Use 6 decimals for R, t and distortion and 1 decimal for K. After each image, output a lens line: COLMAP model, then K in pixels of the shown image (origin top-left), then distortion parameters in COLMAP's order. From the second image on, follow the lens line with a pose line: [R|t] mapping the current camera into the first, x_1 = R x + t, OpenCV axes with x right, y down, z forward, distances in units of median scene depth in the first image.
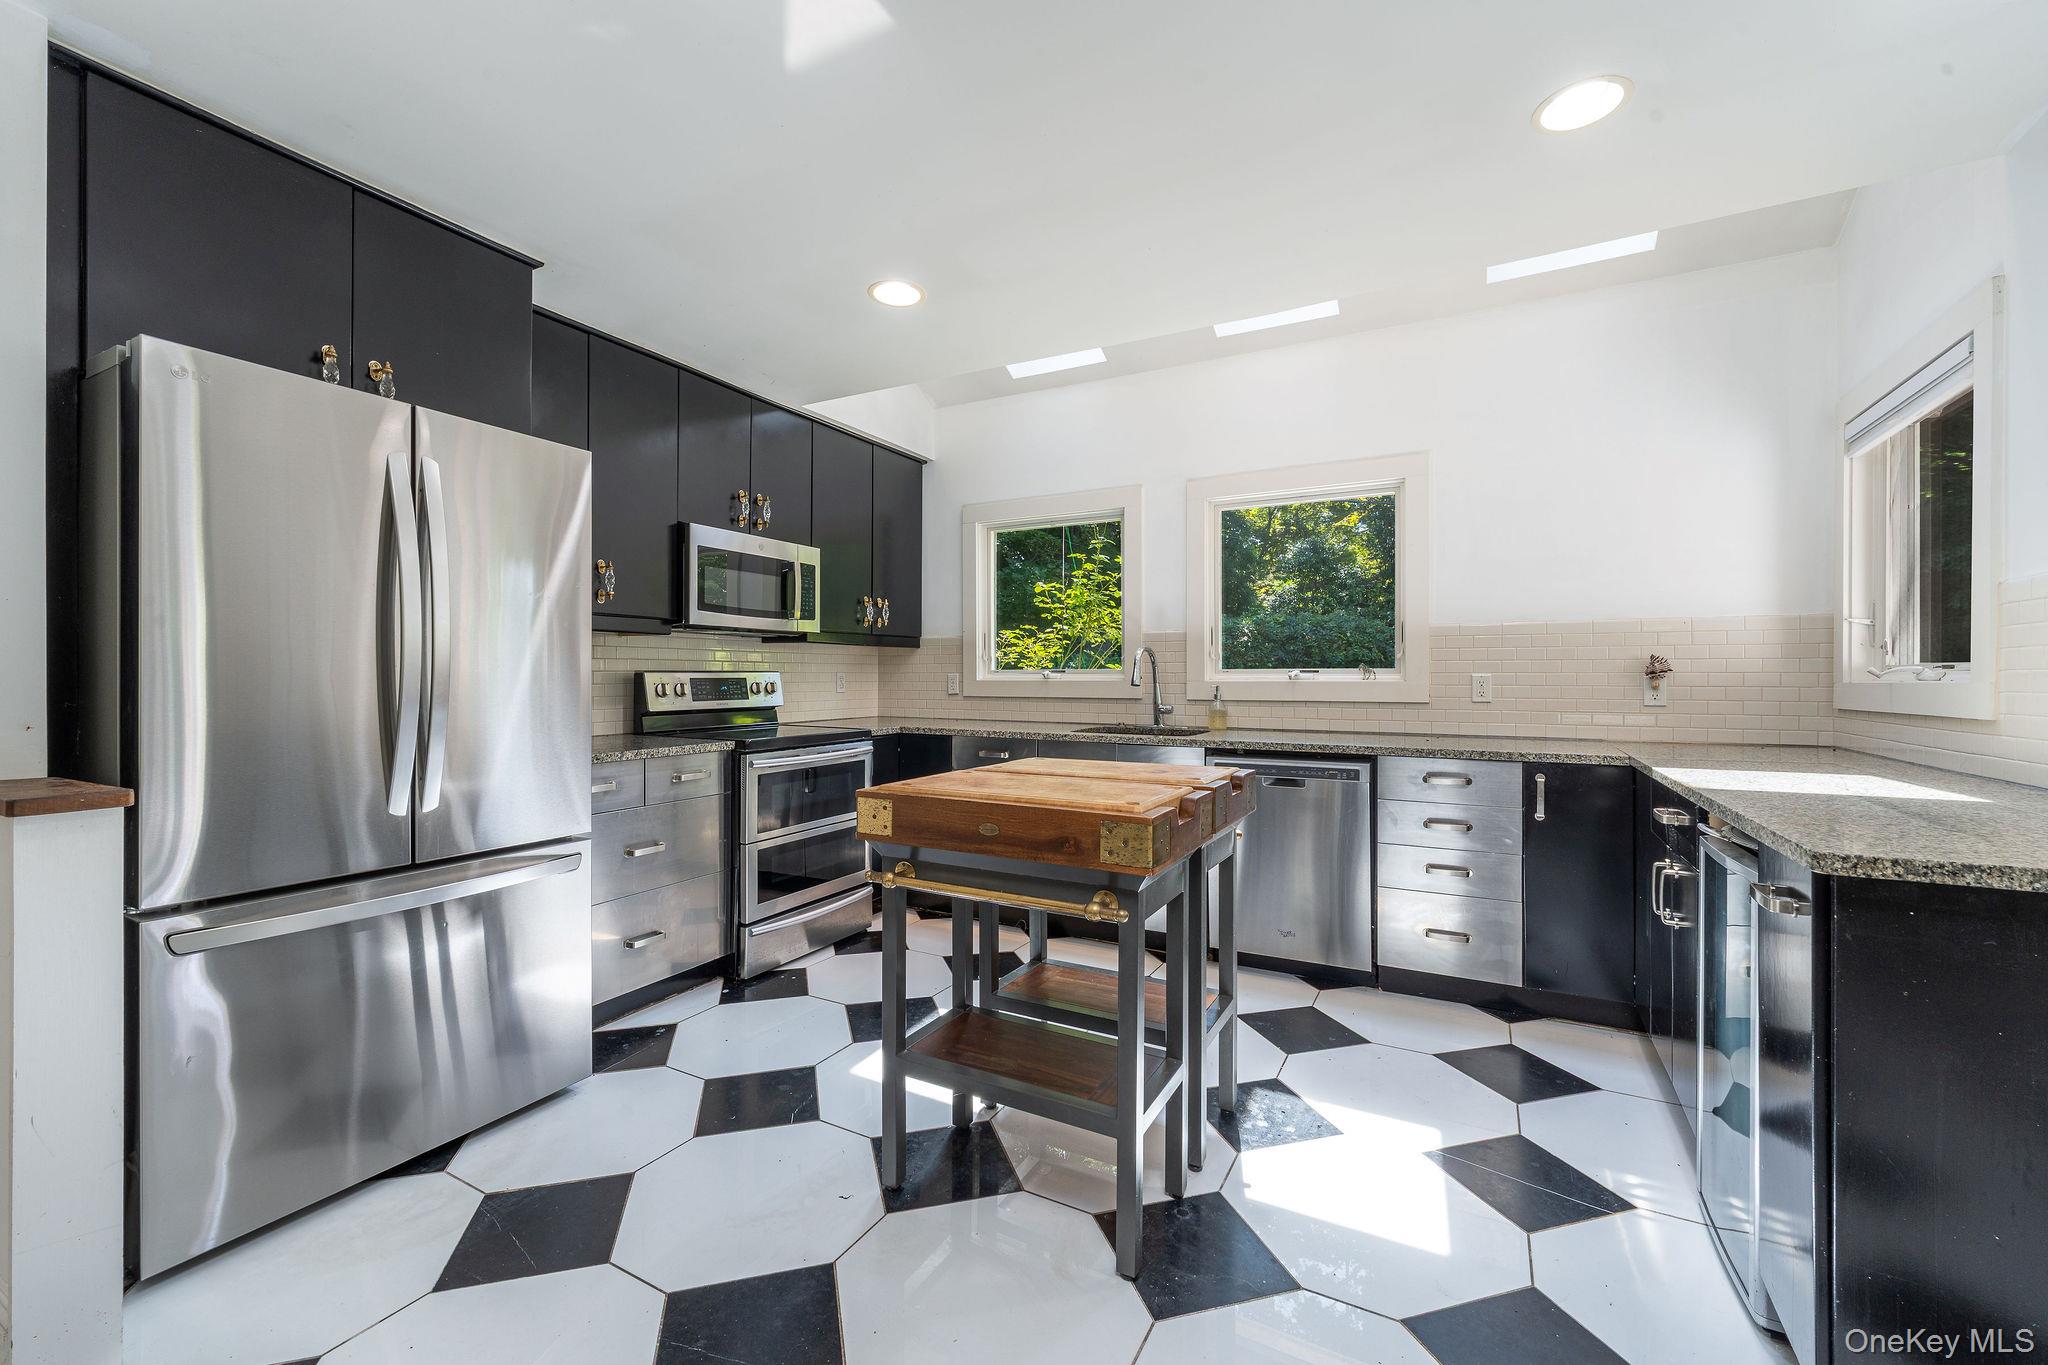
lens RADIAL K [[840.0, 0, 1001.3], [0, 840.0, 681.1], [0, 0, 1]] dist [-0.001077, -0.000066]
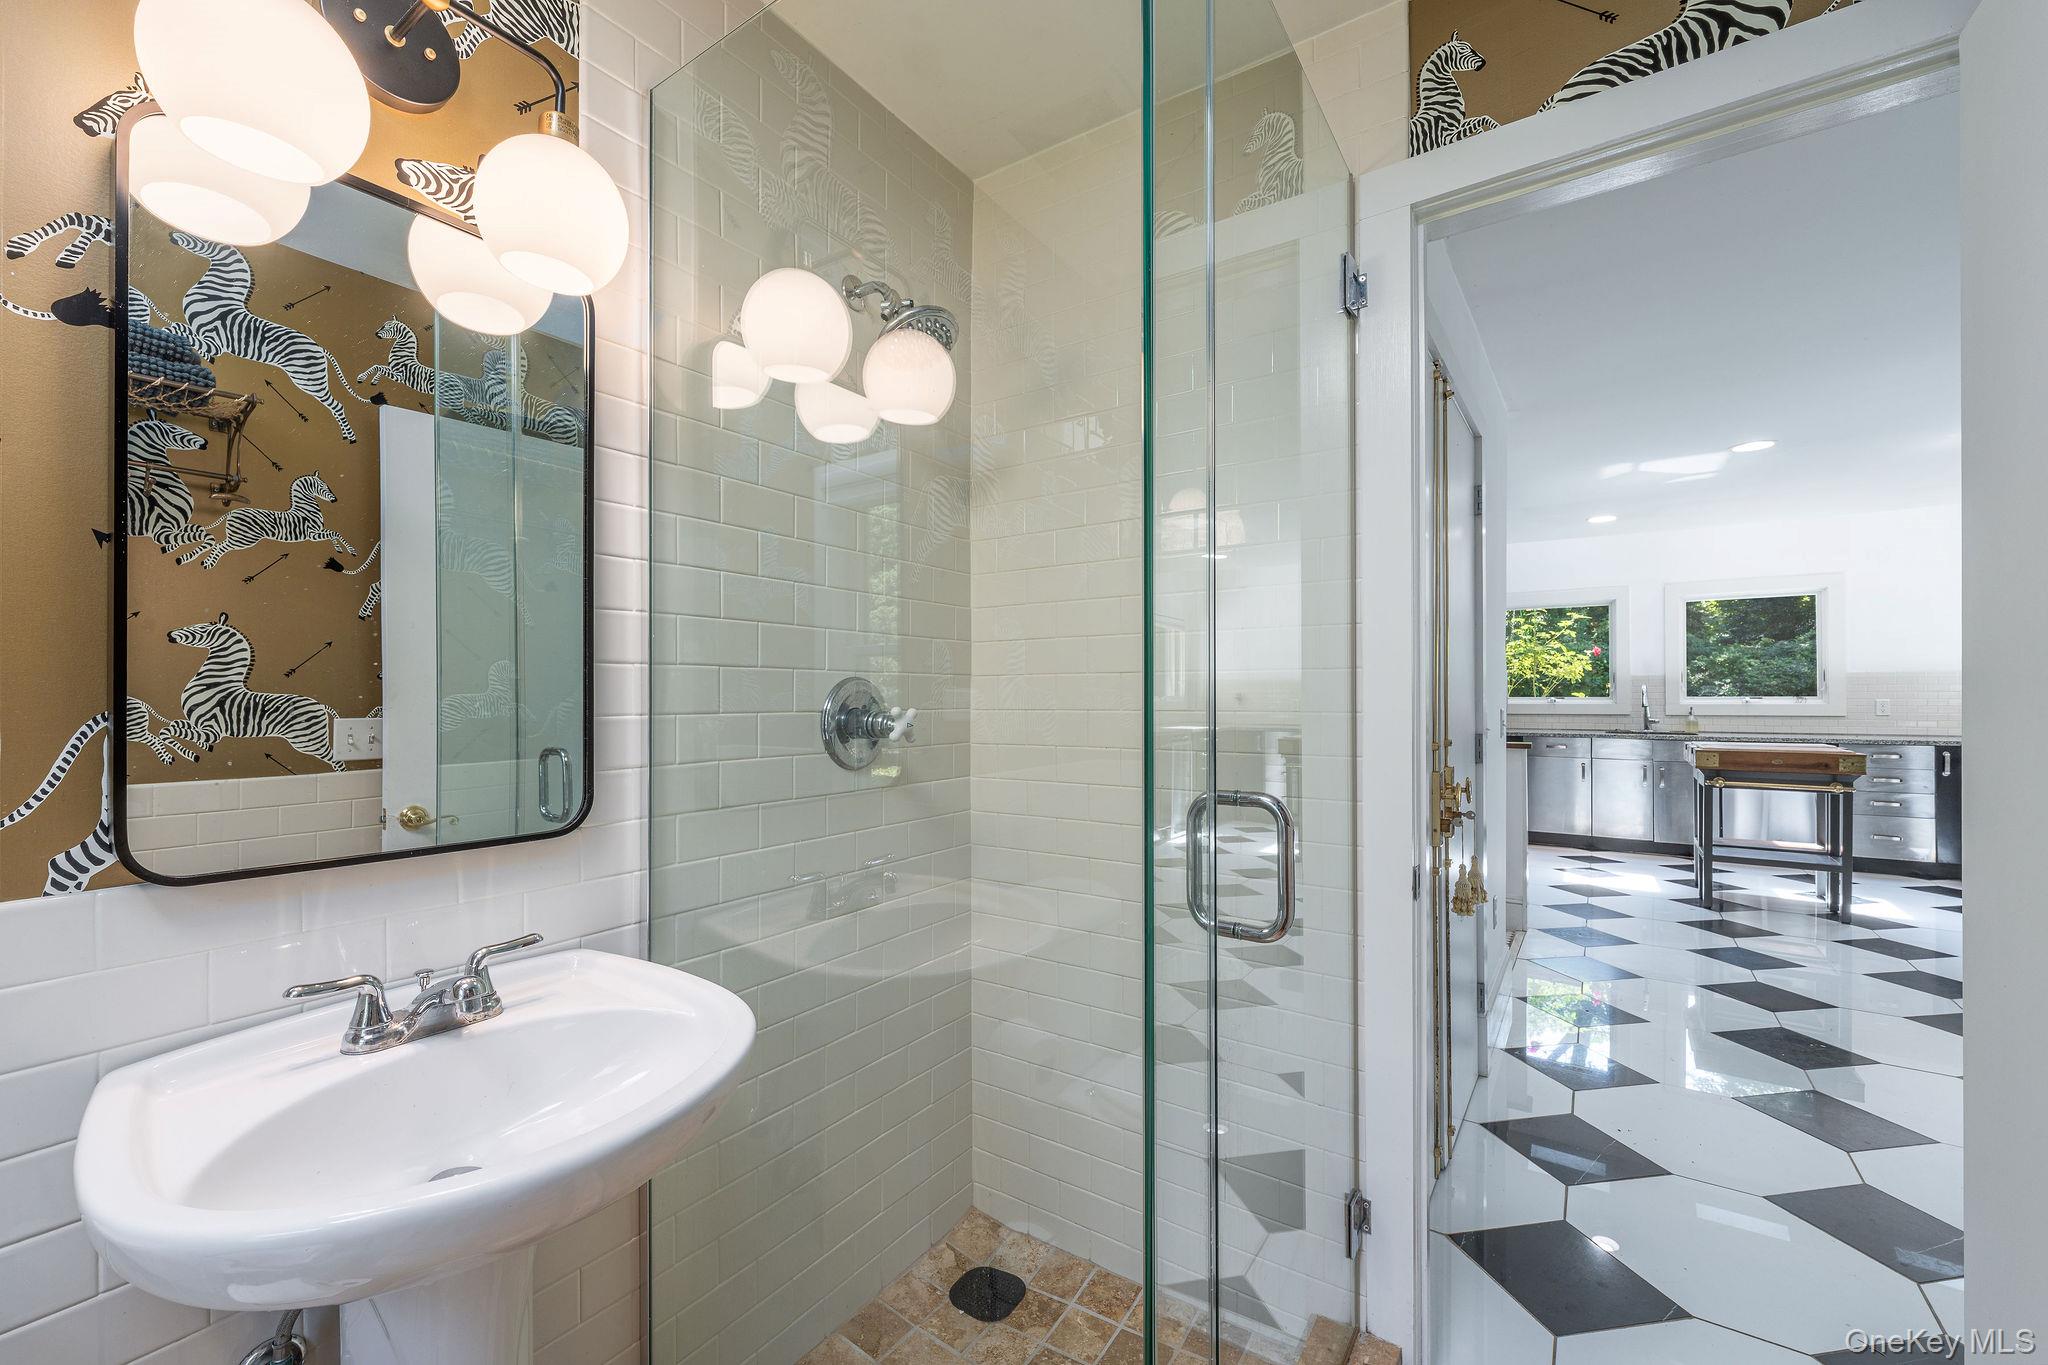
lens RADIAL K [[840.0, 0, 986.1], [0, 840.0, 697.0], [0, 0, 1]] dist [-0.001077, -0.000066]
pose [[0.992826, -0.007373, -0.119339, -0.999162], [0.007053, 0.999970, -0.003107, -0.019832], [0.119358, 0.002243, 0.992849, -0.896067]]
